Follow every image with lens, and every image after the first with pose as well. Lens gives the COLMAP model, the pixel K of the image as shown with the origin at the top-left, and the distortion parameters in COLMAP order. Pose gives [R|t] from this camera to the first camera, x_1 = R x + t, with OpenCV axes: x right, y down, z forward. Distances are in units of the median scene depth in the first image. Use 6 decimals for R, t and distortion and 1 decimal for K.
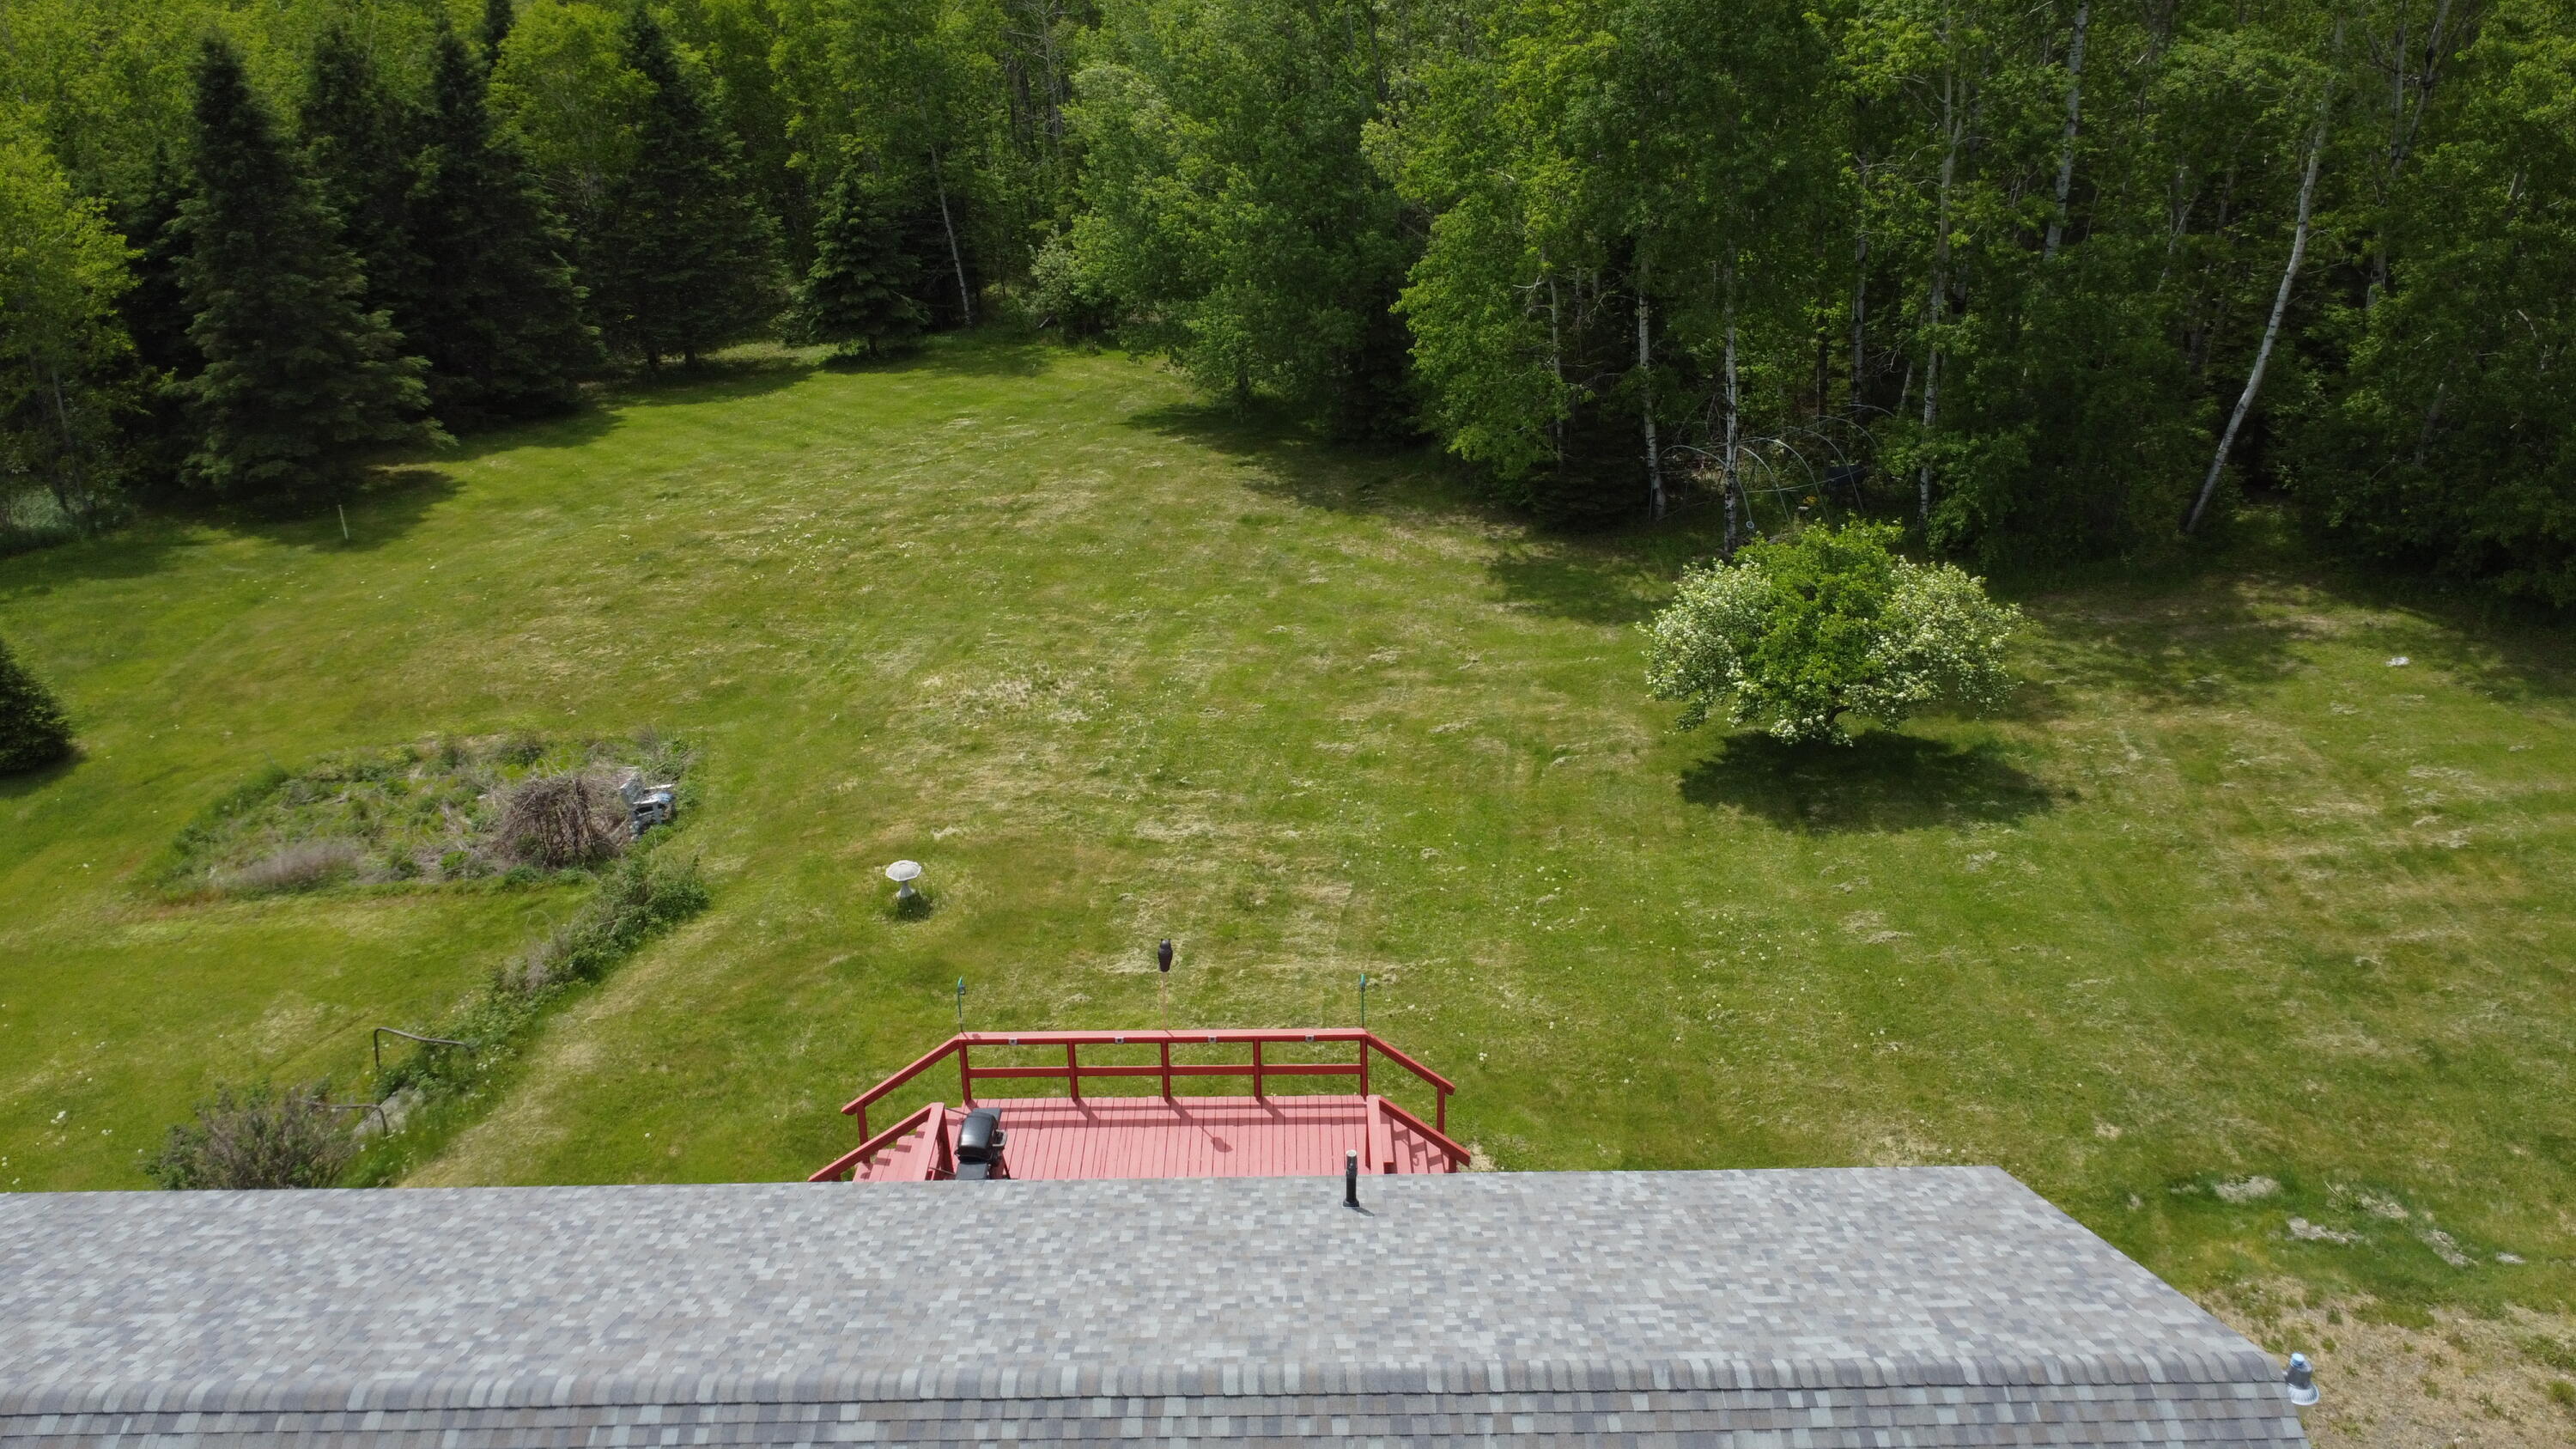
lens RADIAL K [[1925.7, 0, 1288.0], [0, 1925.7, 724.5], [0, 0, 1]] dist [0.014004, 0.005617]
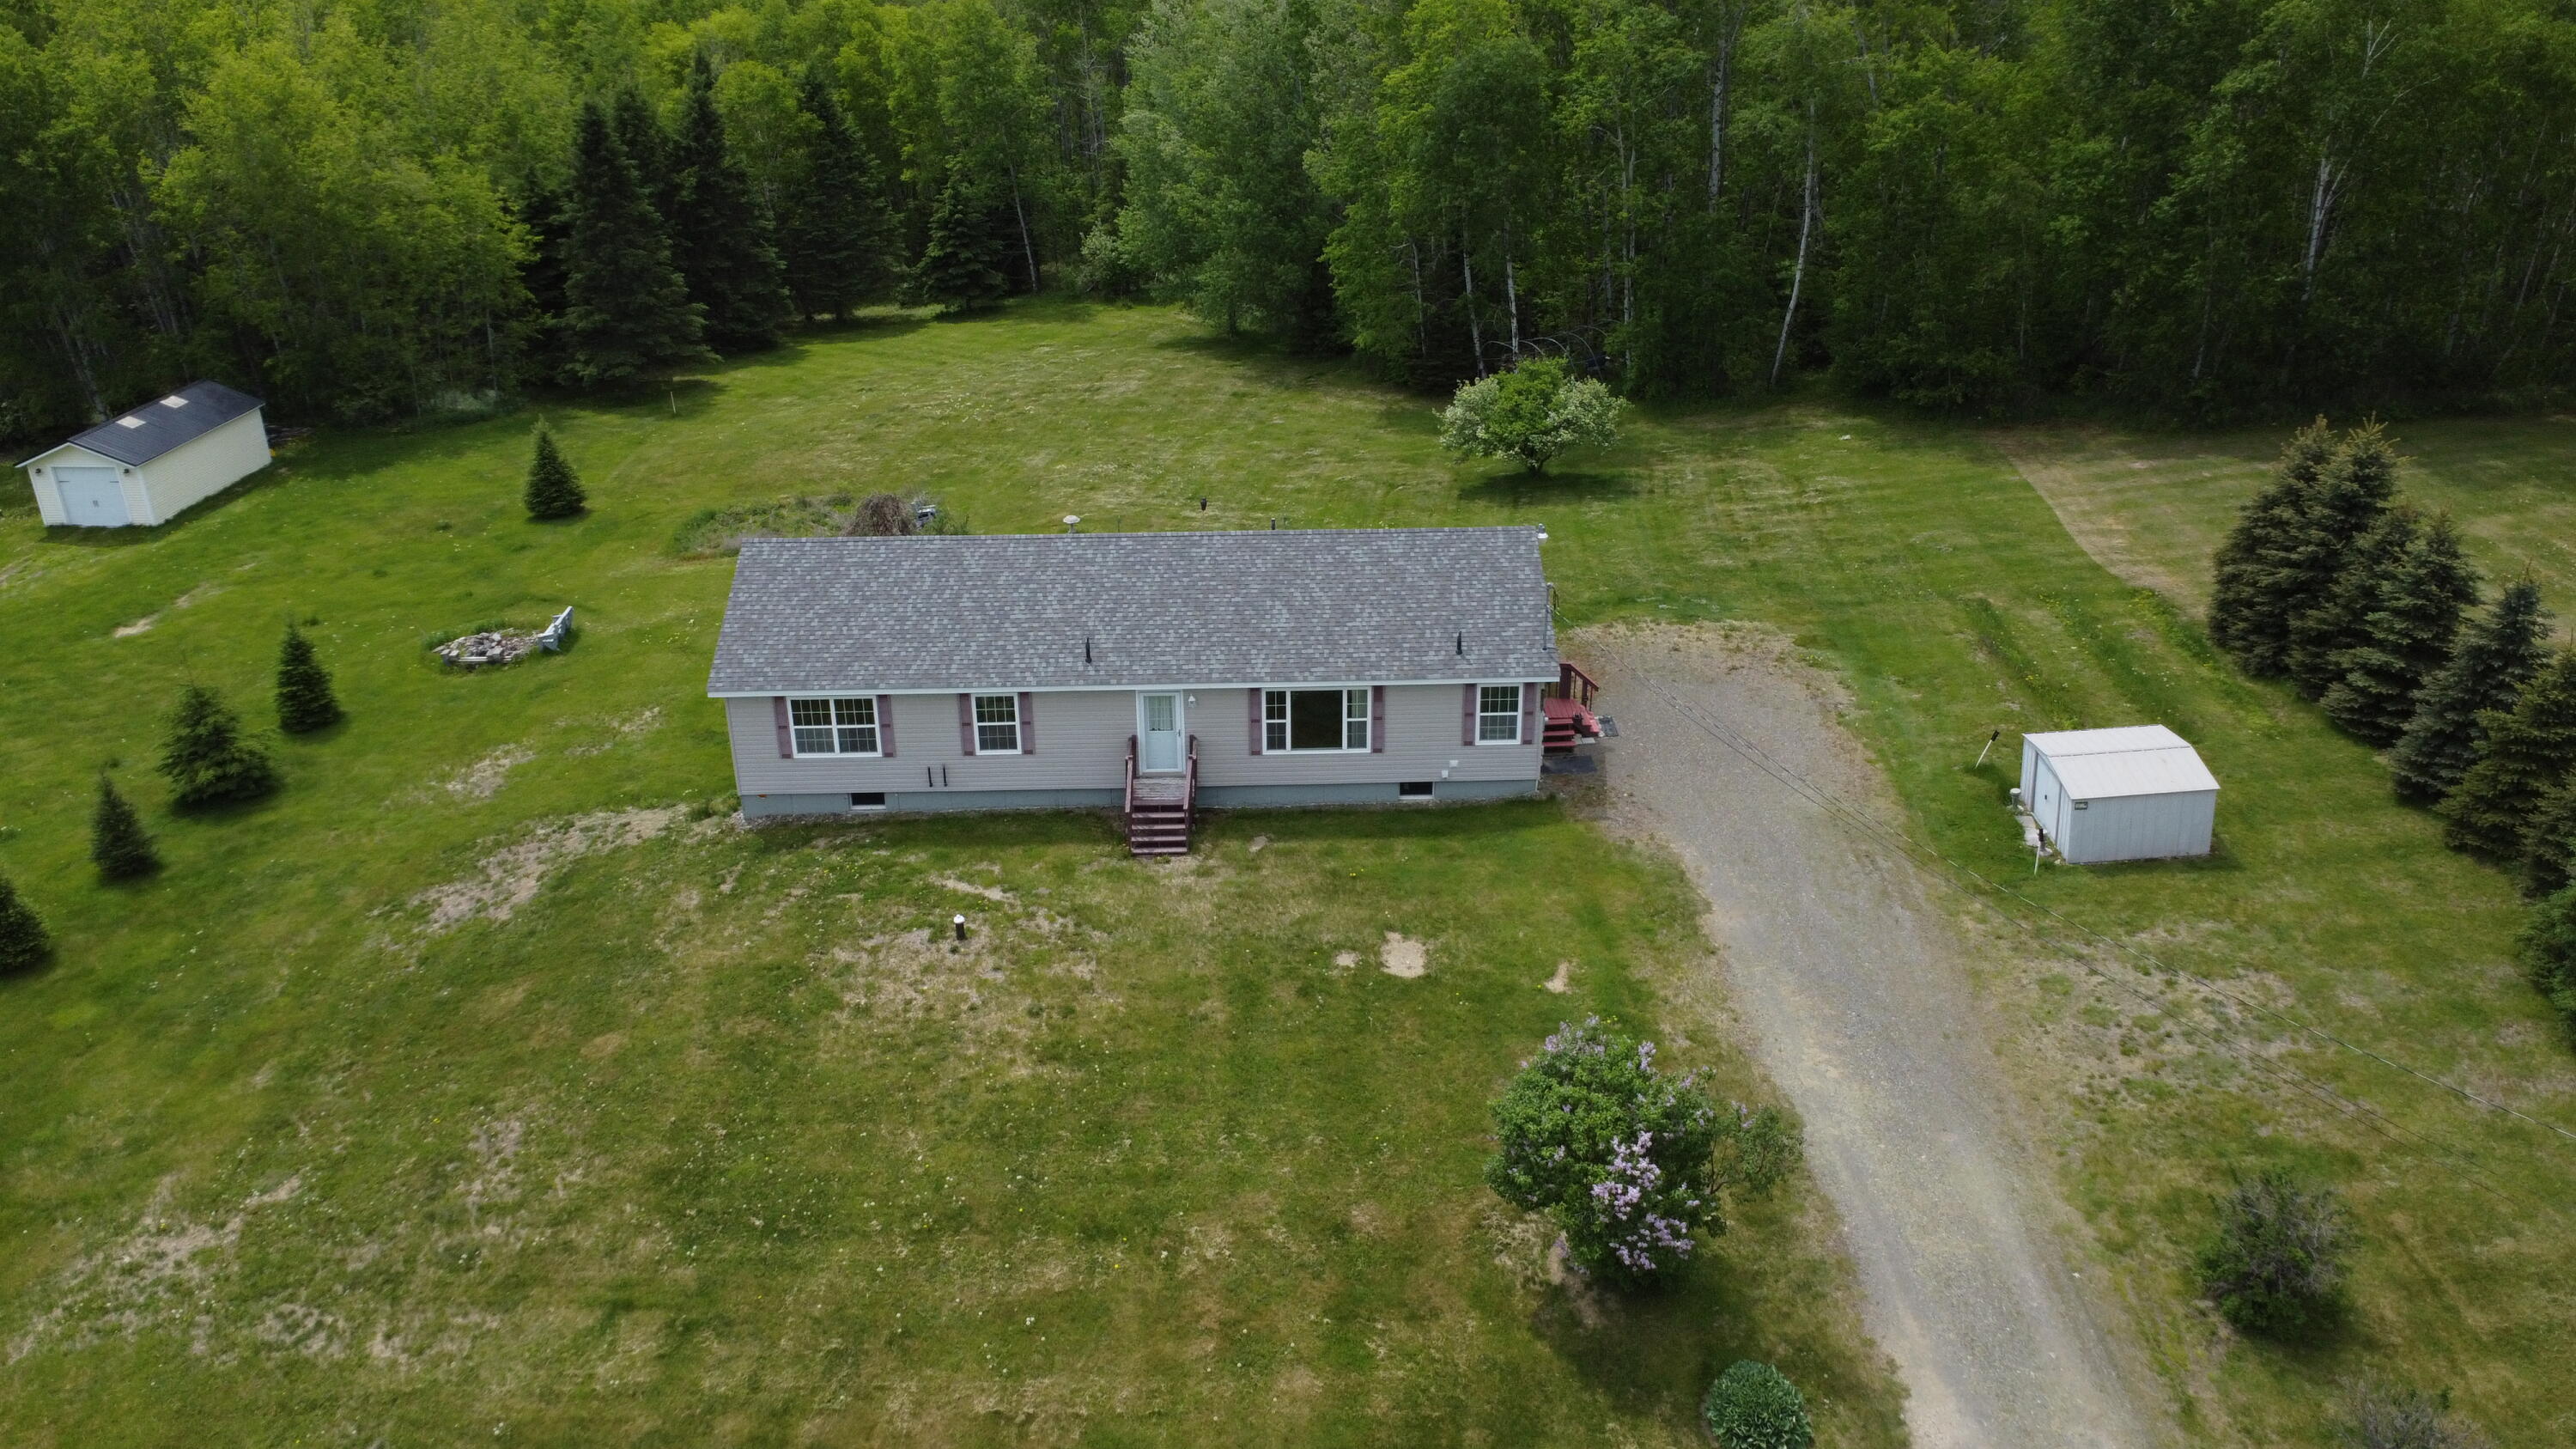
lens RADIAL K [[1925.7, 0, 1288.0], [0, 1925.7, 724.5], [0, 0, 1]] dist [0.014004, 0.005617]
pose [[0.999954, -0.007768, 0.005699, 0.011000], [0.007780, 0.999967, -0.002207, 0.169254], [-0.005682, 0.002252, 0.999981, -0.601595]]
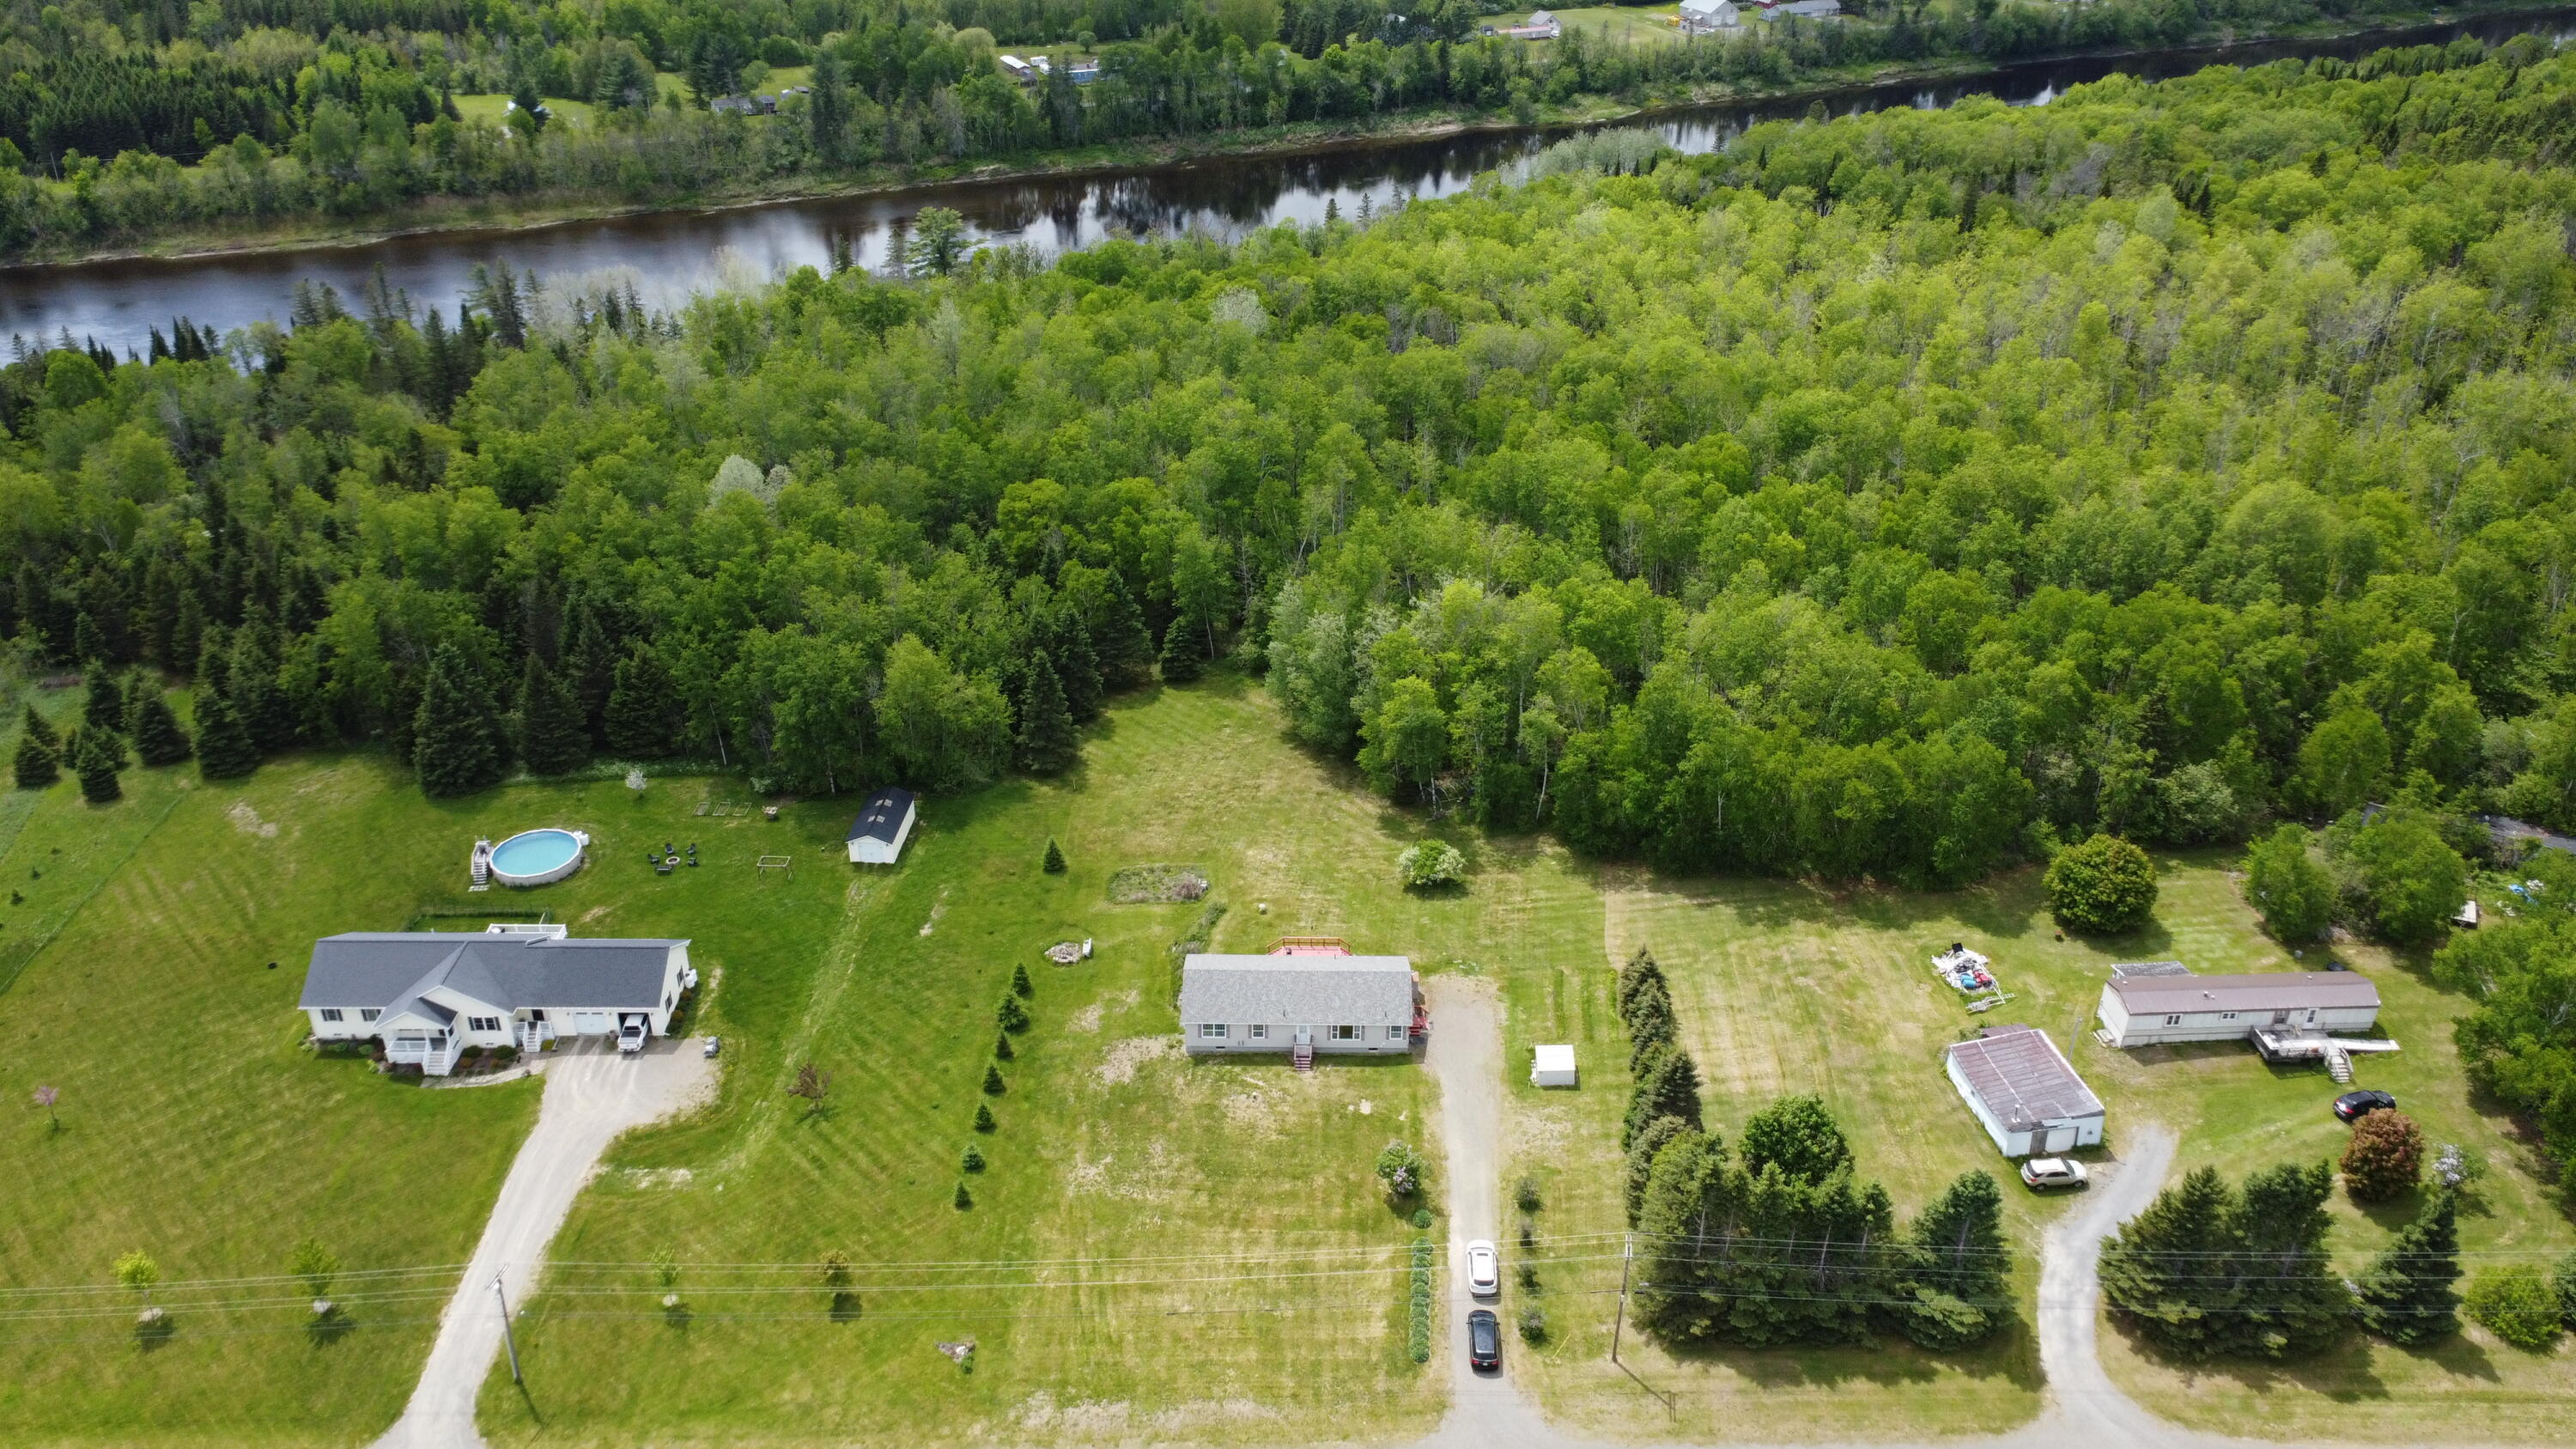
lens RADIAL K [[1925.7, 0, 1288.0], [0, 1925.7, 724.5], [0, 0, 1]] dist [0.014004, 0.005617]
pose [[0.999686, 0.020138, -0.014933, -0.025947], [-0.018788, 0.996149, 0.085635, -0.542641], [0.016600, -0.085328, 0.996215, -2.657419]]
